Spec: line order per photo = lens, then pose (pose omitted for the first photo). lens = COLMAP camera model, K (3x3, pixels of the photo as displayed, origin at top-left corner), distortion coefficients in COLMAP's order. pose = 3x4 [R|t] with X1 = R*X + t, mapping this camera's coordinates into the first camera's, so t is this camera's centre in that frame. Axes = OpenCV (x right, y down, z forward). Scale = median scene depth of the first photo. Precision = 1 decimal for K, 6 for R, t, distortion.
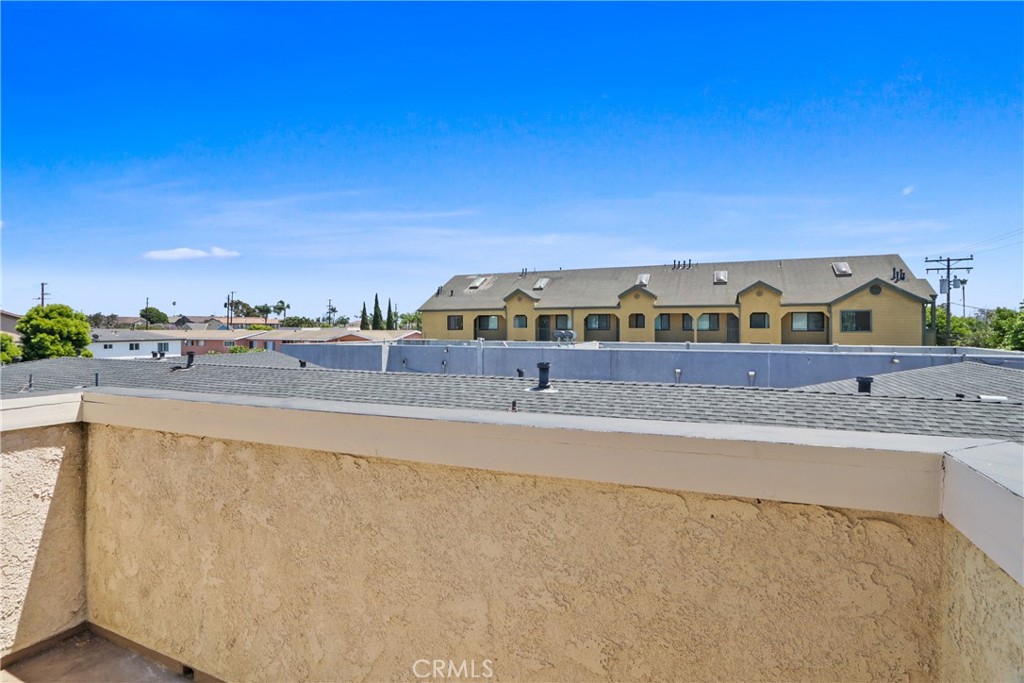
lens RADIAL K [[477.8, 0, 494.1], [0, 477.8, 331.3], [0, 0, 1]] dist [-0.017961, 0.002214]
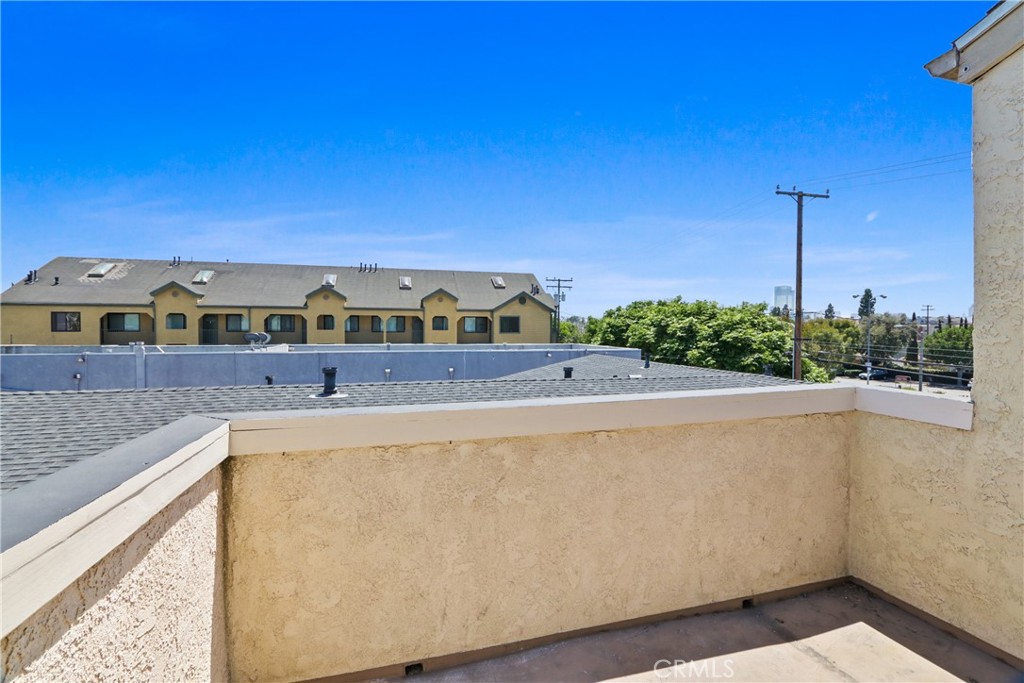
lens RADIAL K [[477.8, 0, 512.9], [0, 477.8, 347.1], [0, 0, 1]] dist [-0.017961, 0.002214]
pose [[0.778515, -0.020545, 0.627290, -0.111519], [0.001570, 0.999525, 0.030788, -0.002827], [-0.627624, -0.022984, 0.778177, 0.005118]]
